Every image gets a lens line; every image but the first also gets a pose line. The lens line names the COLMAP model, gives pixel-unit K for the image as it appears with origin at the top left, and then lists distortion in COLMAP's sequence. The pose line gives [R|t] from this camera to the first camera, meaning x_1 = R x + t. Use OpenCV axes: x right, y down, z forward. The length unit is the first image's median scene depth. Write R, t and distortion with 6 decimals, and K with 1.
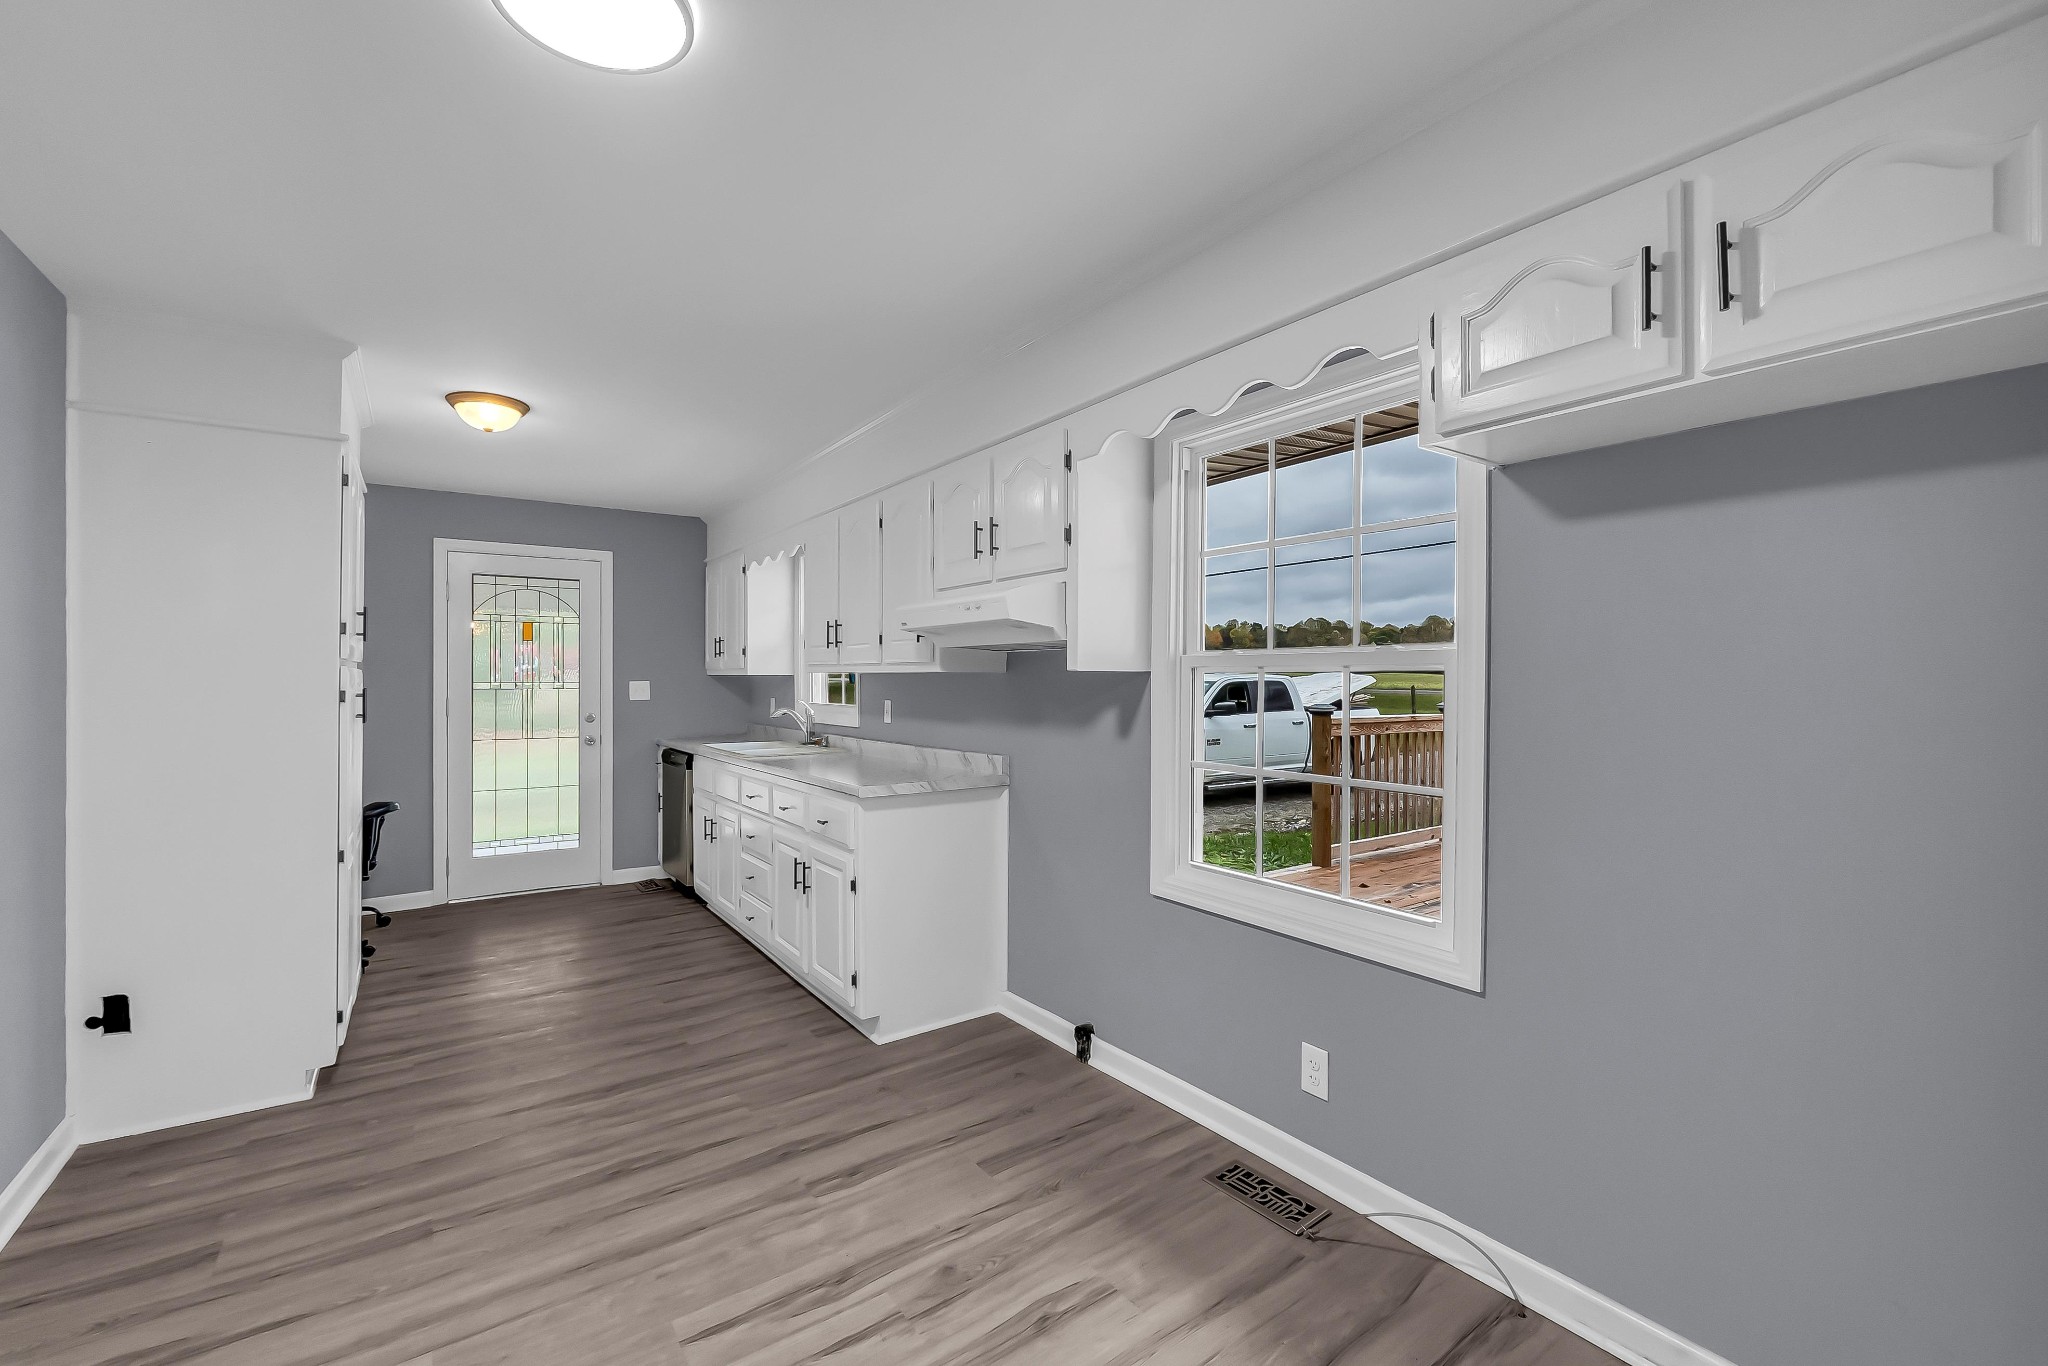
lens RADIAL K [[853.5, 0, 1025.9], [0, 853.5, 677.6], [0, 0, 1]] dist [-0.002113, -0.000061]
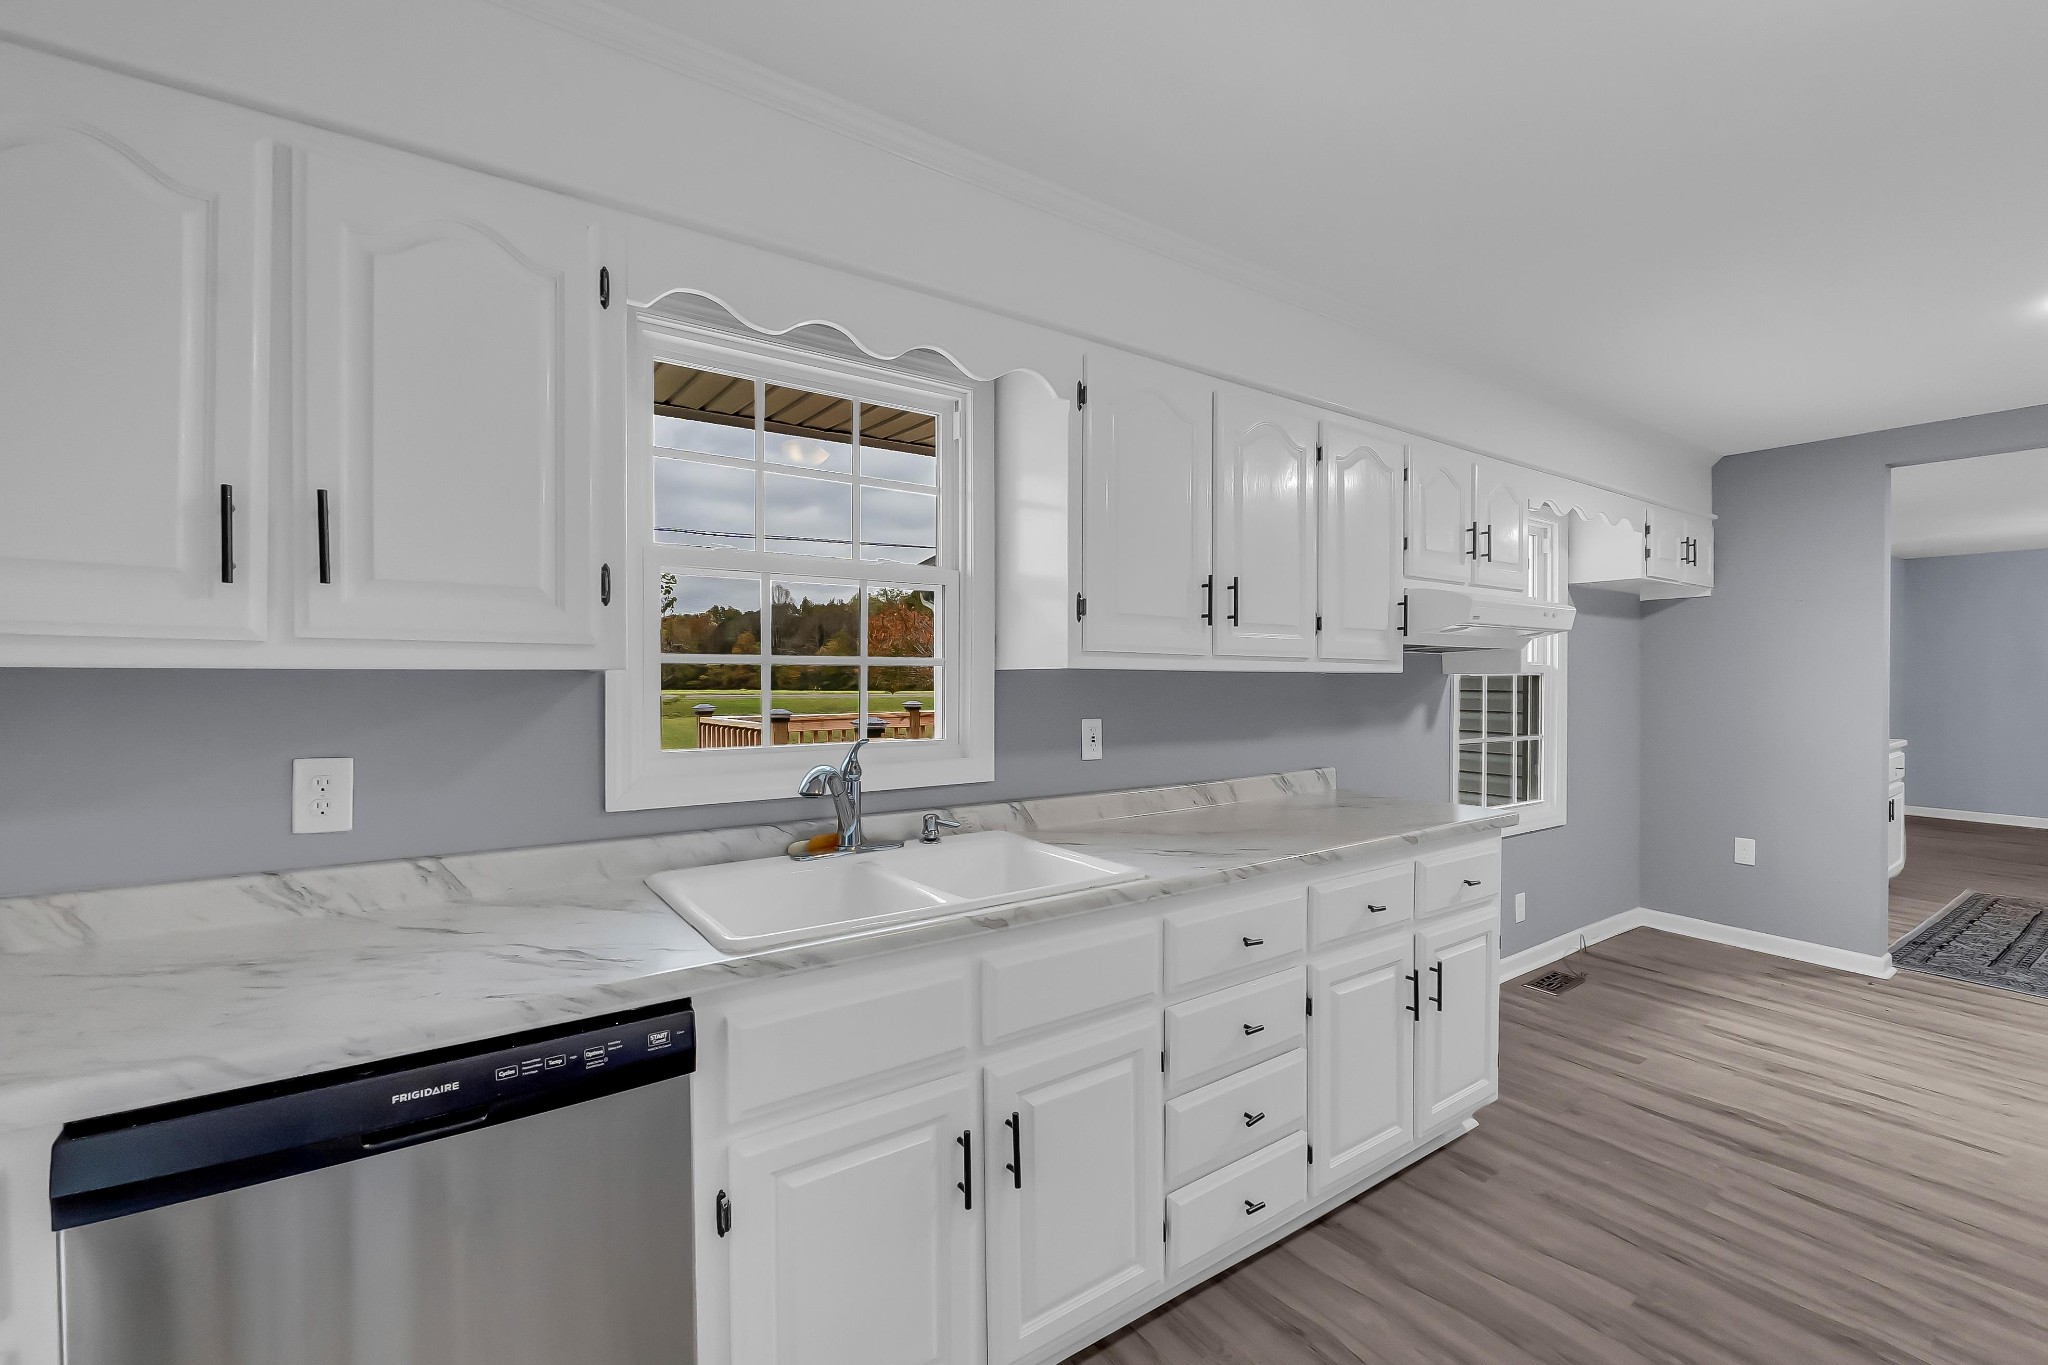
lens RADIAL K [[853.5, 0, 1018.2], [0, 853.5, 680.5], [0, 0, 1]] dist [-0.002113, -0.000061]
pose [[0.014870, -0.003433, 0.999884, -1.034835], [0.005902, 0.999977, 0.003346, -0.002628], [-0.999872, 0.005852, 0.014890, 1.480260]]
